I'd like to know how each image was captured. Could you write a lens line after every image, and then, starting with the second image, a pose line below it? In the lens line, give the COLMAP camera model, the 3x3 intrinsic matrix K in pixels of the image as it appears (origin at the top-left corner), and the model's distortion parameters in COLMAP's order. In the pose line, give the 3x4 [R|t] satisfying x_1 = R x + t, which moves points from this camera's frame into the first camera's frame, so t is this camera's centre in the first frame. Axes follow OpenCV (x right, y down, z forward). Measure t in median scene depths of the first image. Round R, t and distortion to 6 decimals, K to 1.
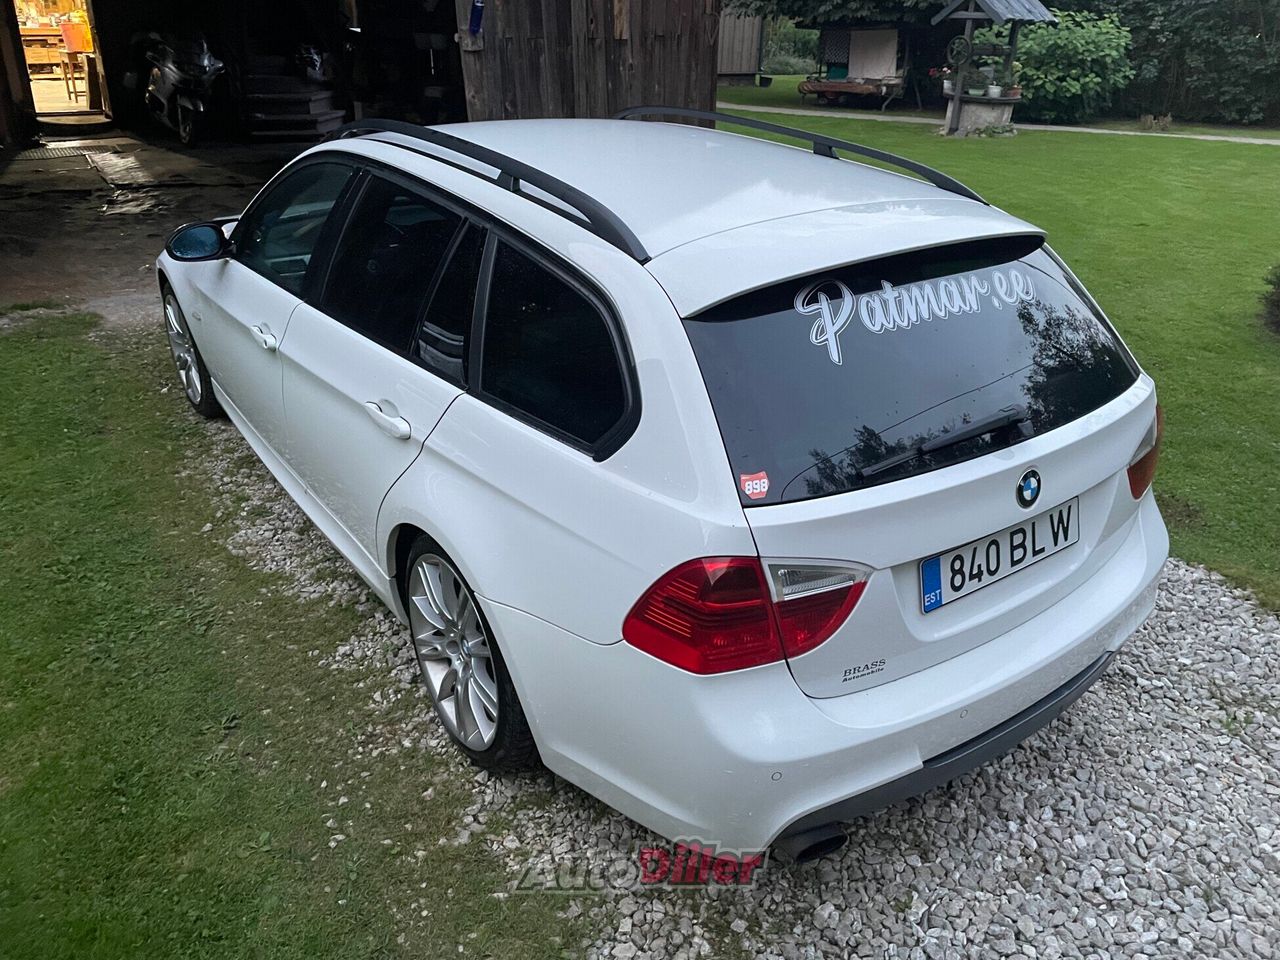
lens RADIAL K [[956.2, 0, 650.4], [0, 956.2, 477.9], [0, 0, 1]] dist [0.112052, -0.132062]
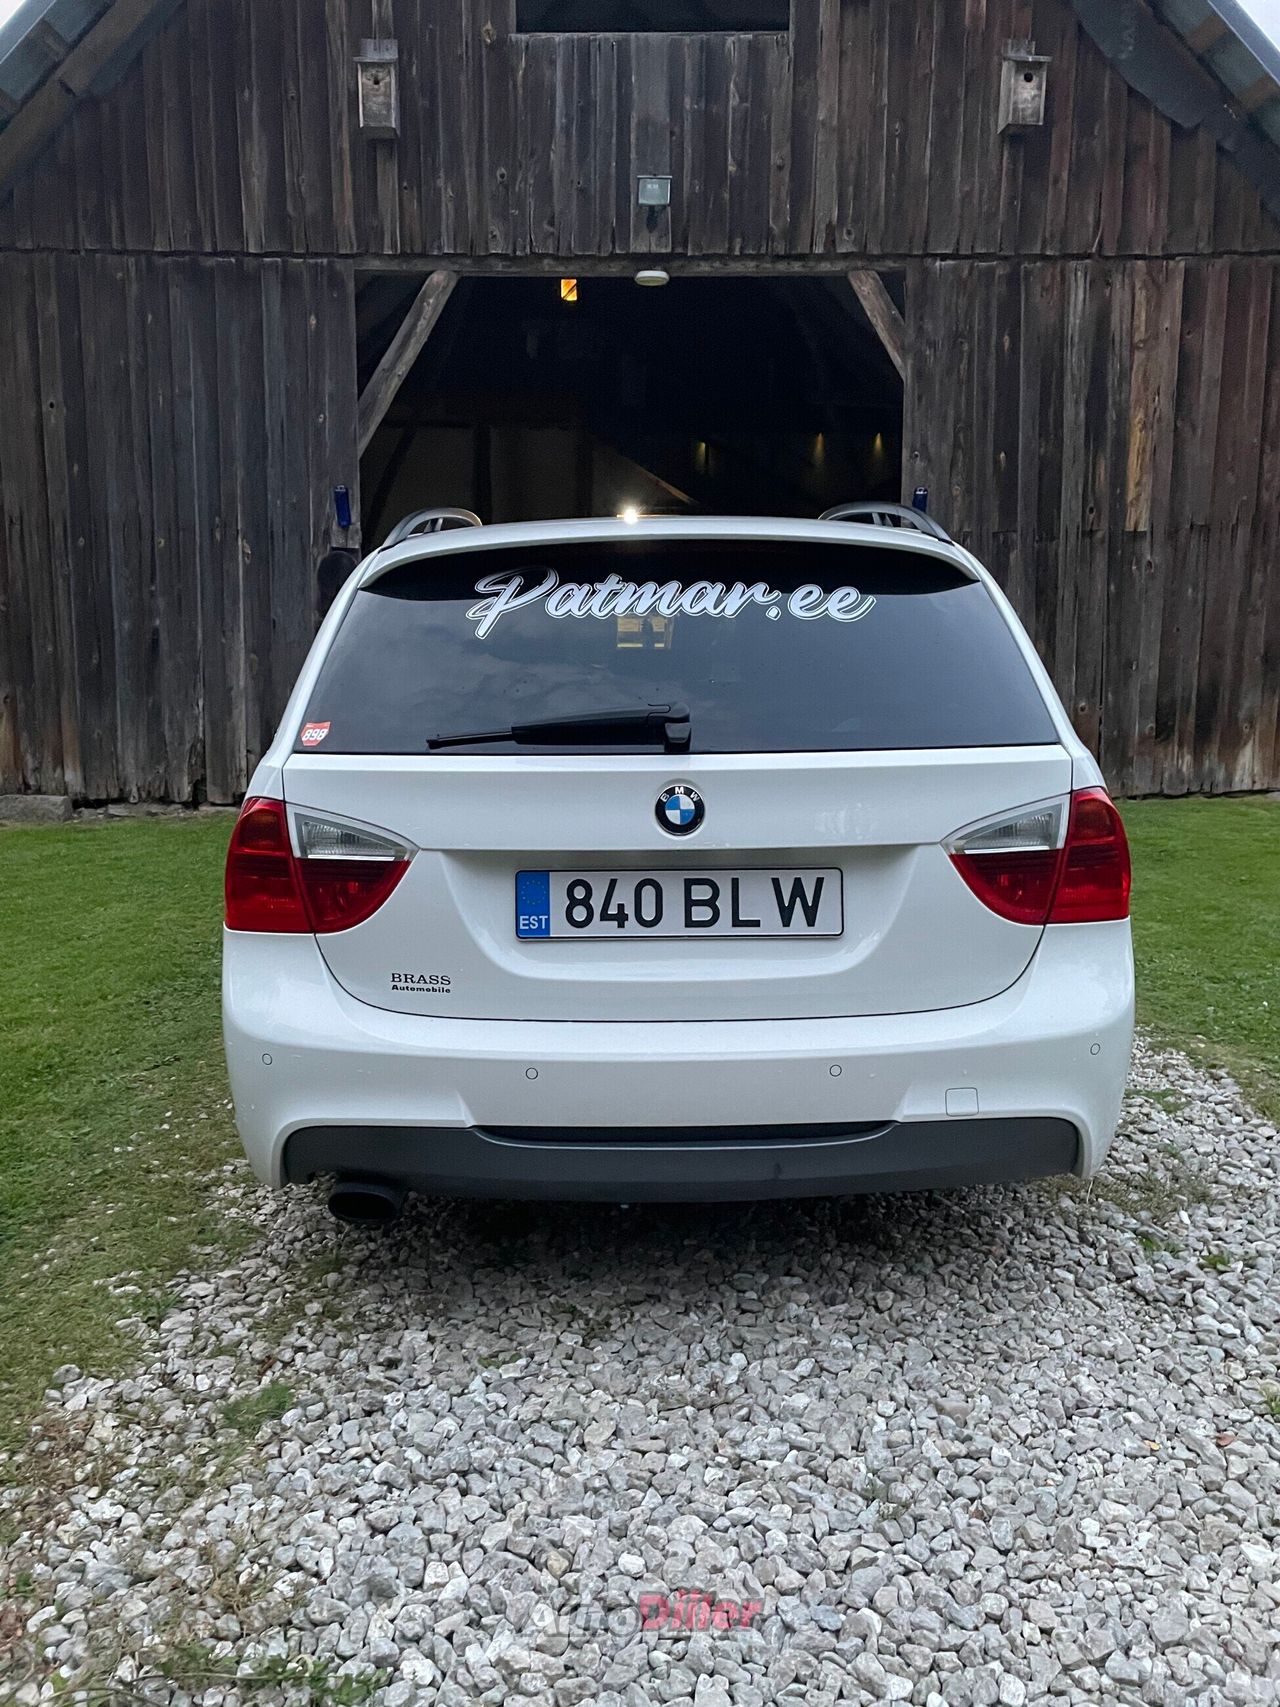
lens RADIAL K [[1275.1, 0, 615.9], [0, 1275.1, 869.5], [0, 0, 1]] dist [0.112052, -0.132062]
pose [[0.812159, 0.098279, -0.575100, 0.930745], [-0.233135, 0.958262, -0.165477, 0.235128], [0.534833, 0.268469, 0.801173, 0.166744]]
